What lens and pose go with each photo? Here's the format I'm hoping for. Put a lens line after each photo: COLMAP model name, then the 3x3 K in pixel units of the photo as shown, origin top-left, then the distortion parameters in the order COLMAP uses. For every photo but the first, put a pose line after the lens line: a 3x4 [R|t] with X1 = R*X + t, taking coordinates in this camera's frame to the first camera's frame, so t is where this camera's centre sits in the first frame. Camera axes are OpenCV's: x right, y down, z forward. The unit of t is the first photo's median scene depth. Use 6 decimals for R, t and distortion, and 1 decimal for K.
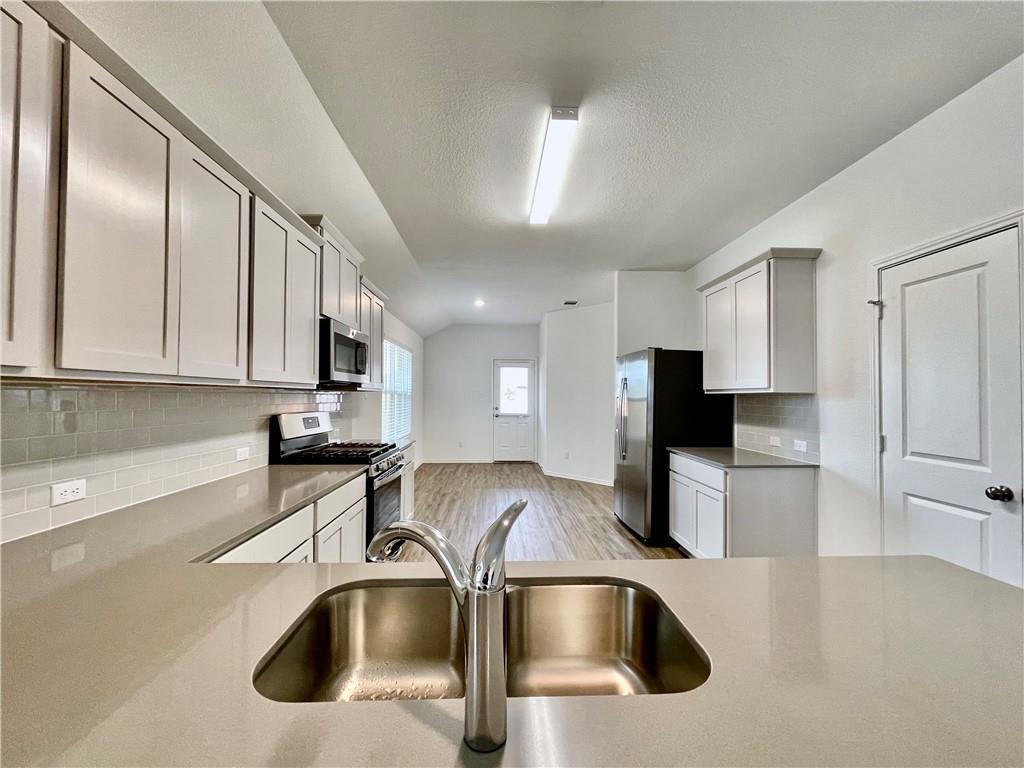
lens RADIAL K [[414.1, 0, 508.6], [0, 414.1, 387.5], [0, 0, 1]] dist [0.000621, -0.000020]
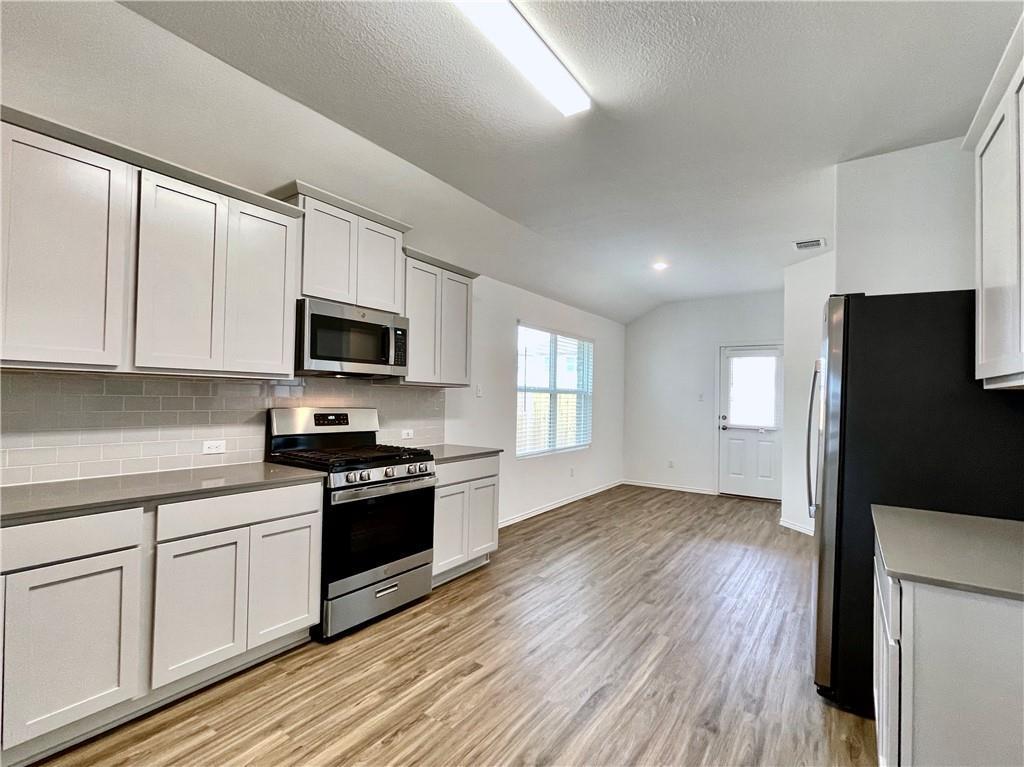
lens RADIAL K [[481.4, 0, 519.0], [0, 481.4, 386.3], [0, 0, 1]] dist [-0.000599, -0.000700]
pose [[0.811706, -0.003496, -0.584056, 0.396870], [-0.003095, 0.999942, -0.010287, 0.019991], [0.584059, 0.010157, 0.811648, 0.345577]]
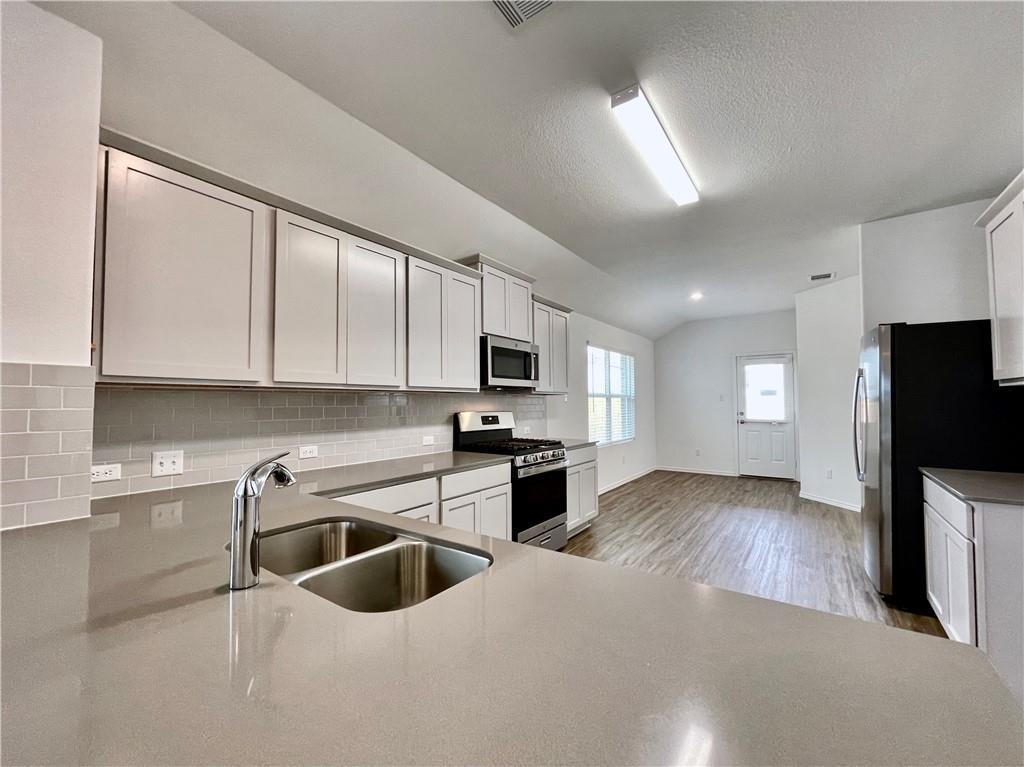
lens RADIAL K [[414.1, 0, 508.6], [0, 414.1, 387.0], [0, 0, 1]] dist [0.000621, -0.000020]
pose [[0.789939, -0.033521, -0.612269, 0.285331], [0.022768, 0.999420, -0.025342, 0.015947], [0.612763, 0.006078, 0.790243, 0.050564]]
